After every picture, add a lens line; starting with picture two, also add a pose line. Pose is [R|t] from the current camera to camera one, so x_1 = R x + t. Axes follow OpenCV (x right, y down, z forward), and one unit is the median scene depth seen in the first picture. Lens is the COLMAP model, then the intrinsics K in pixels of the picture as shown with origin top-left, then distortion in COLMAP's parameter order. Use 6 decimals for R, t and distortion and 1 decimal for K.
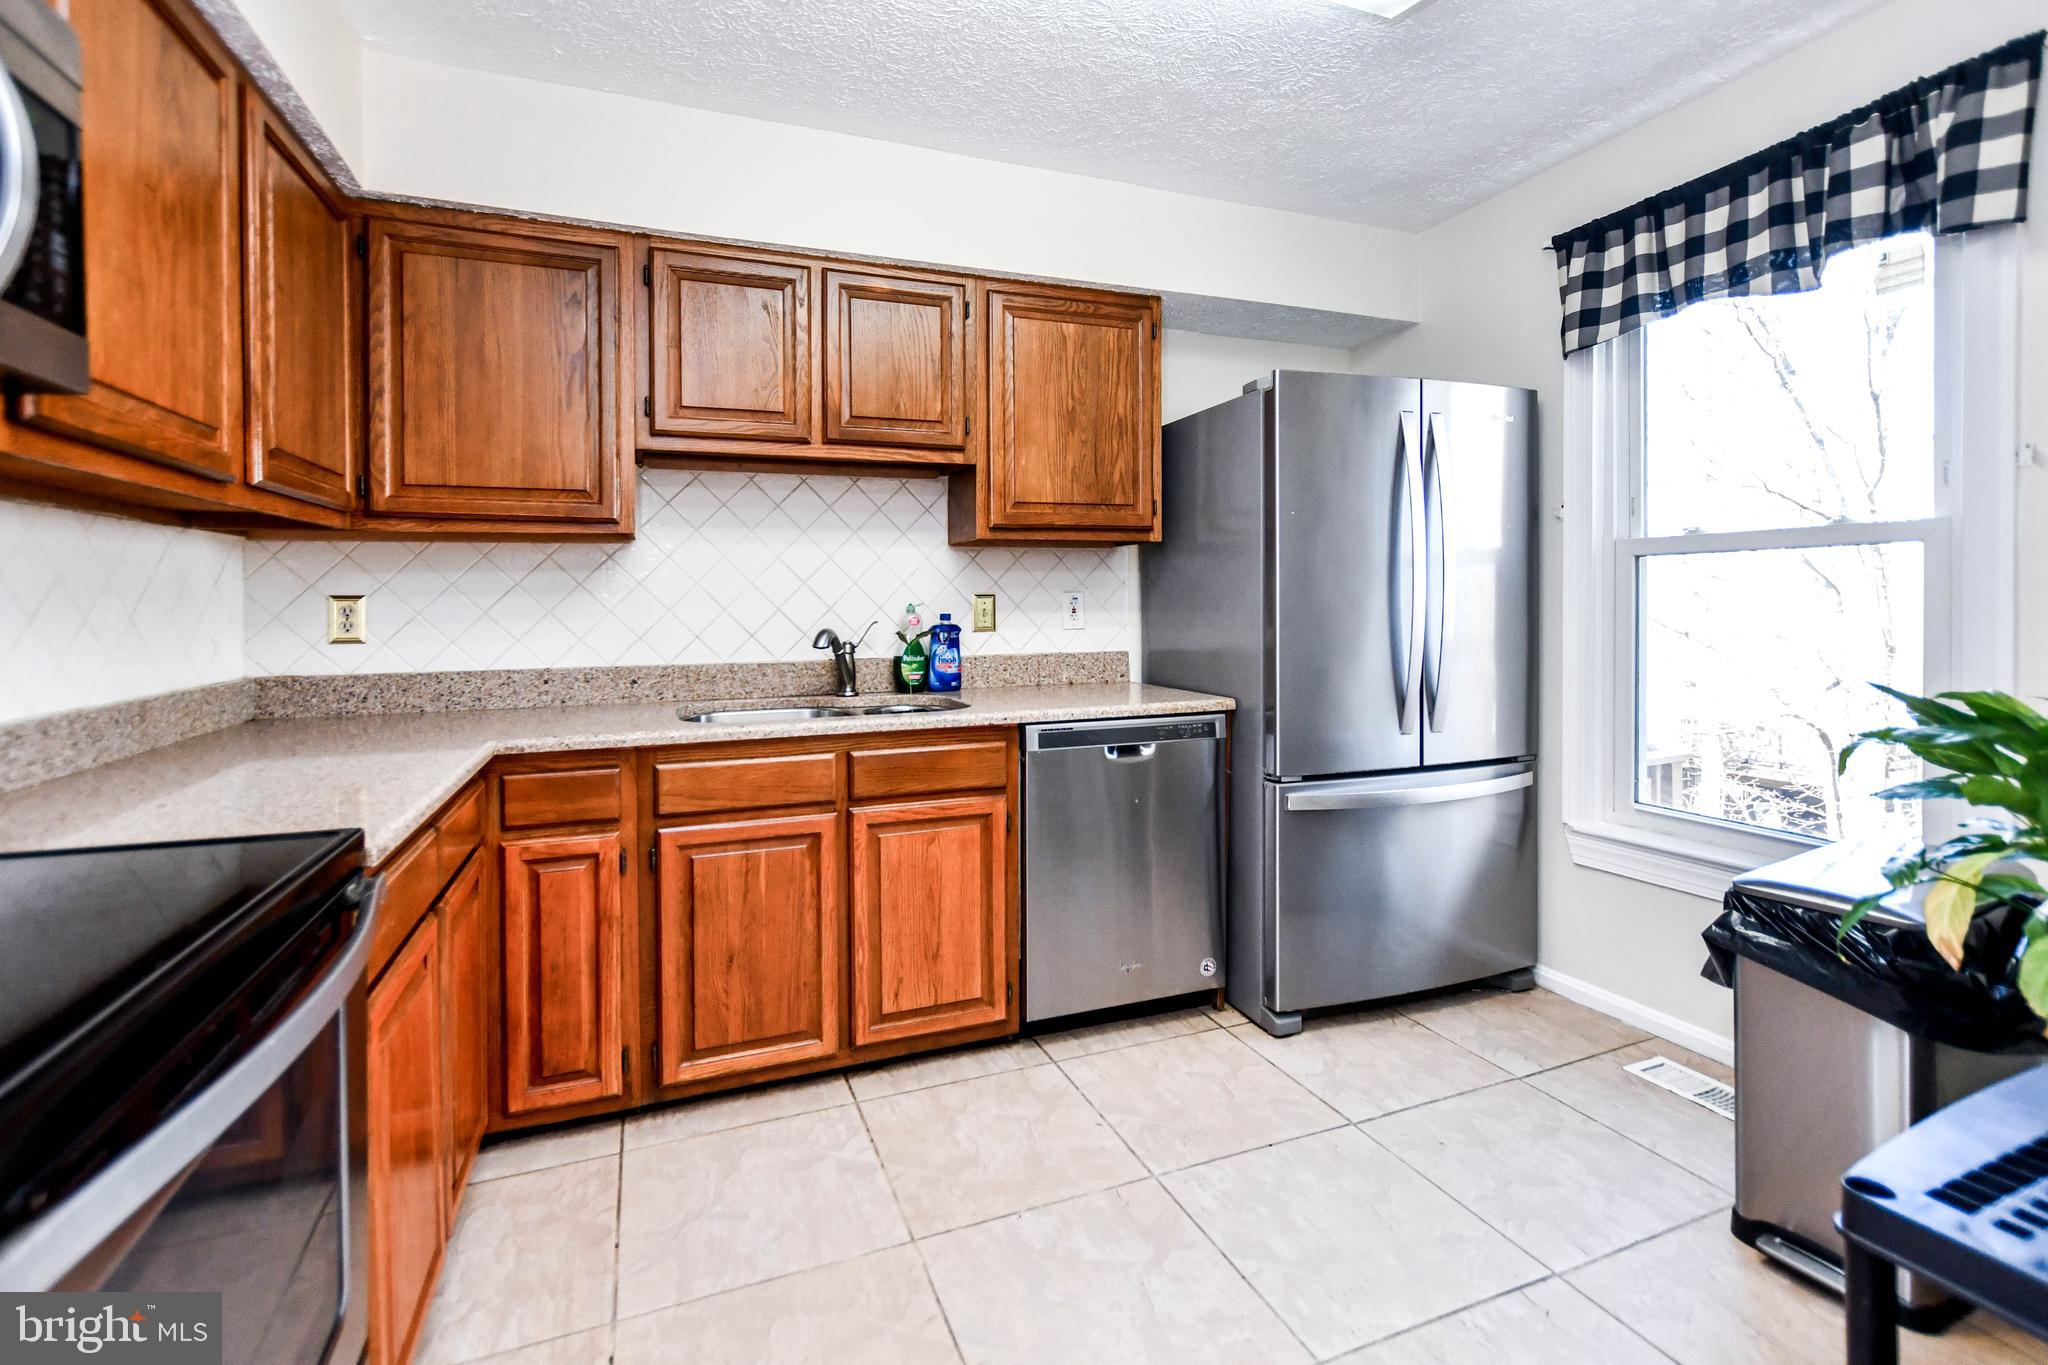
lens RADIAL K [[939.9, 0, 1013.4], [0, 939.9, 618.5], [0, 0, 1]] dist [-0.002646, -0.000979]
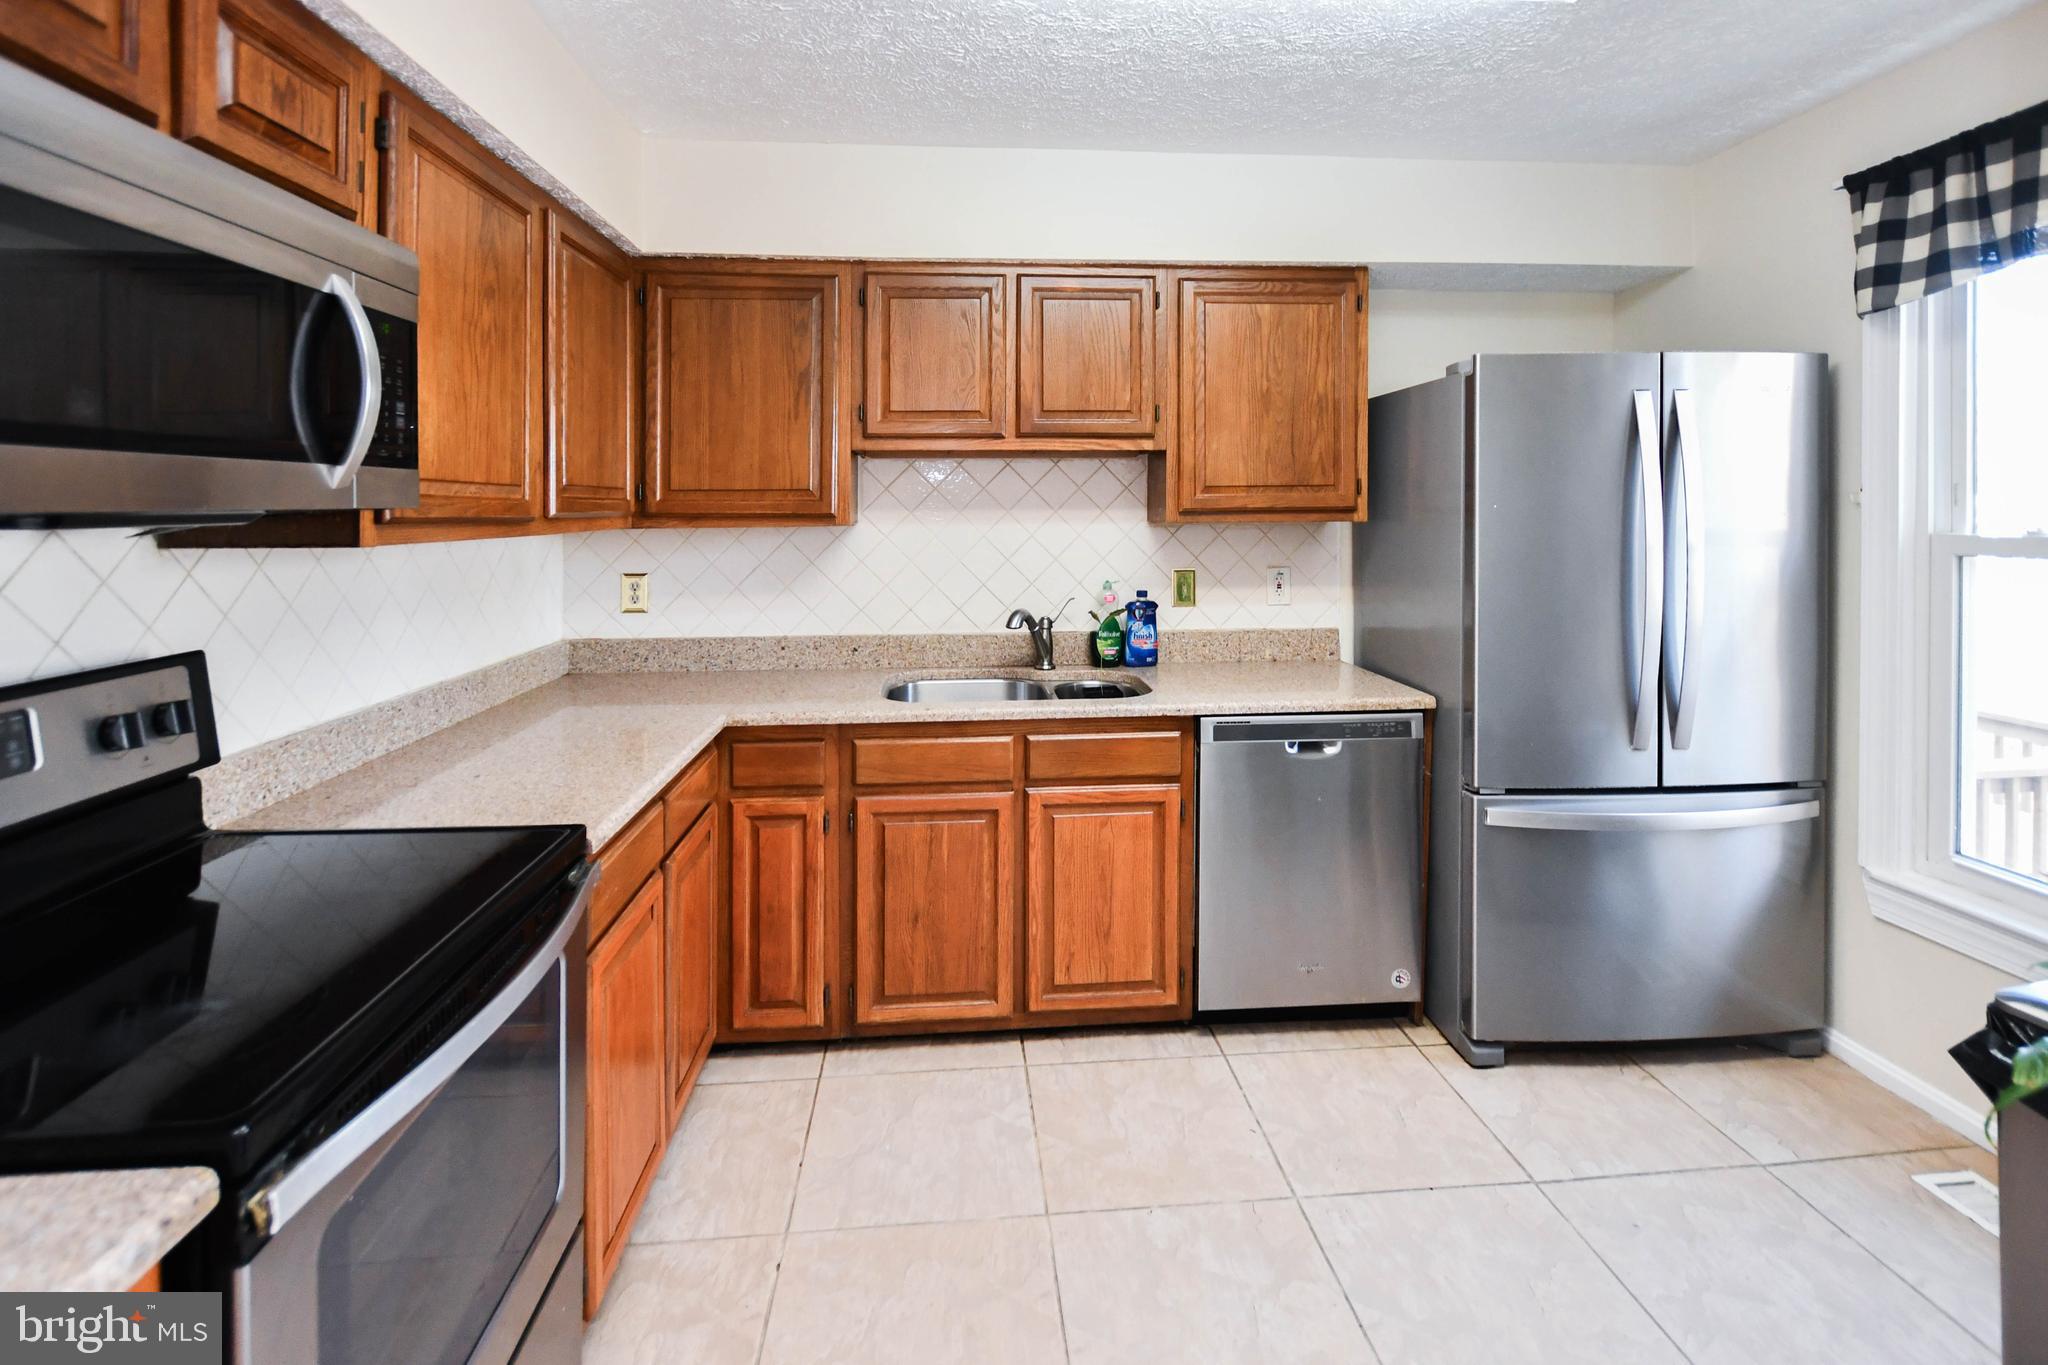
lens RADIAL K [[966.6, 0, 1016.5], [0, 966.6, 519.8], [0, 0, 1]] dist [-0.004384, 0.000679]
pose [[0.957602, 0.008657, -0.287965, 0.124845], [-0.010769, 0.999925, -0.005753, -0.093431], [0.287894, 0.008610, 0.957624, -0.057350]]
